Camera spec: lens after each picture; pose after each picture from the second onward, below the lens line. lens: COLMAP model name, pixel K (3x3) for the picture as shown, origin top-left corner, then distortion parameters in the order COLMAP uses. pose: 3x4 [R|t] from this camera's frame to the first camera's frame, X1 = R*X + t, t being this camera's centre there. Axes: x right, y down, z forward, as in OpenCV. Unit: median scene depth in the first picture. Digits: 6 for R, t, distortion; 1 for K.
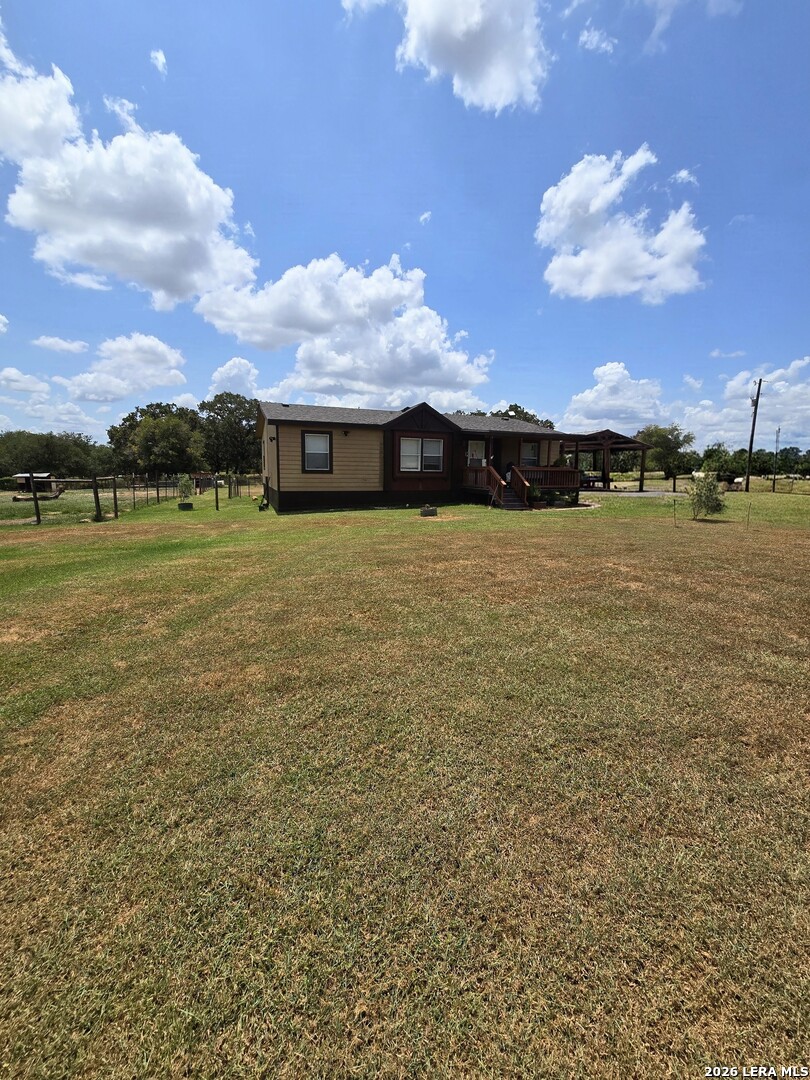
lens RADIAL K [[441.6, 0, 405.6], [0, 441.6, 531.9], [0, 0, 1]] dist [-0.004411, -0.000589]
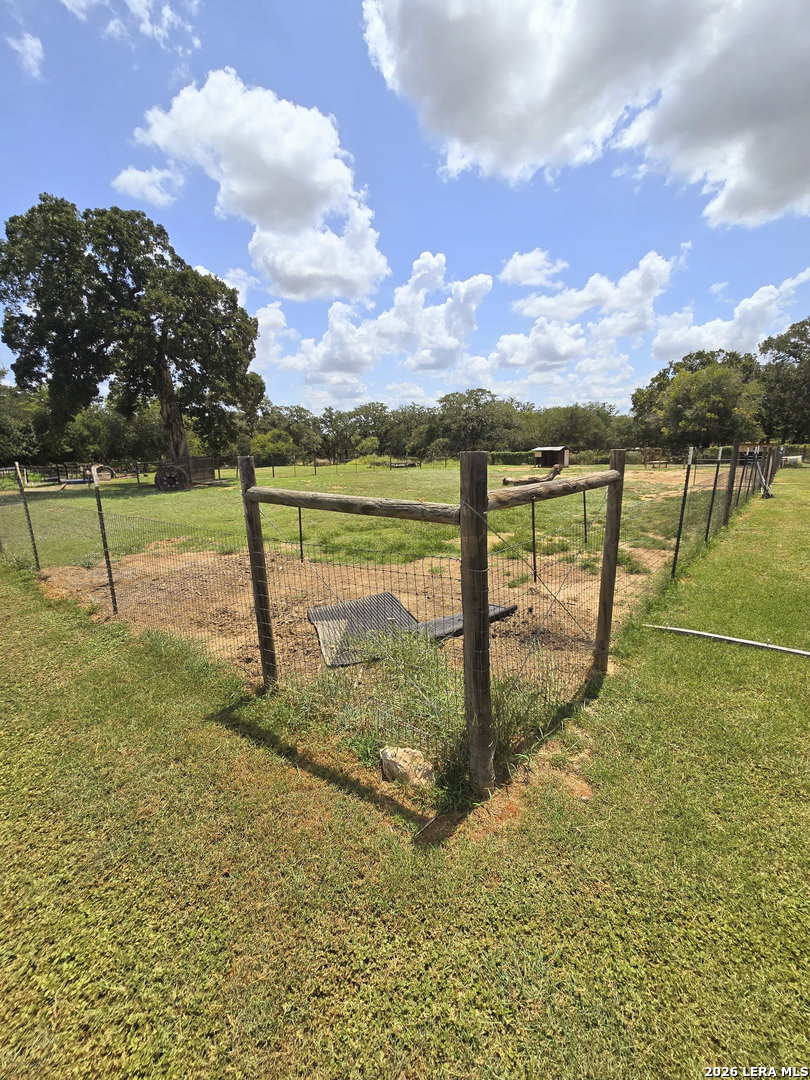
lens RADIAL K [[441.6, 0, 409.7], [0, 441.6, 537.8], [0, 0, 1]] dist [-0.004411, -0.000589]
pose [[0.508170, 0.162352, -0.845816, -0.124698], [-0.097477, 0.986604, 0.130812, -0.025792], [0.855723, 0.015973, 0.517187, 0.189032]]
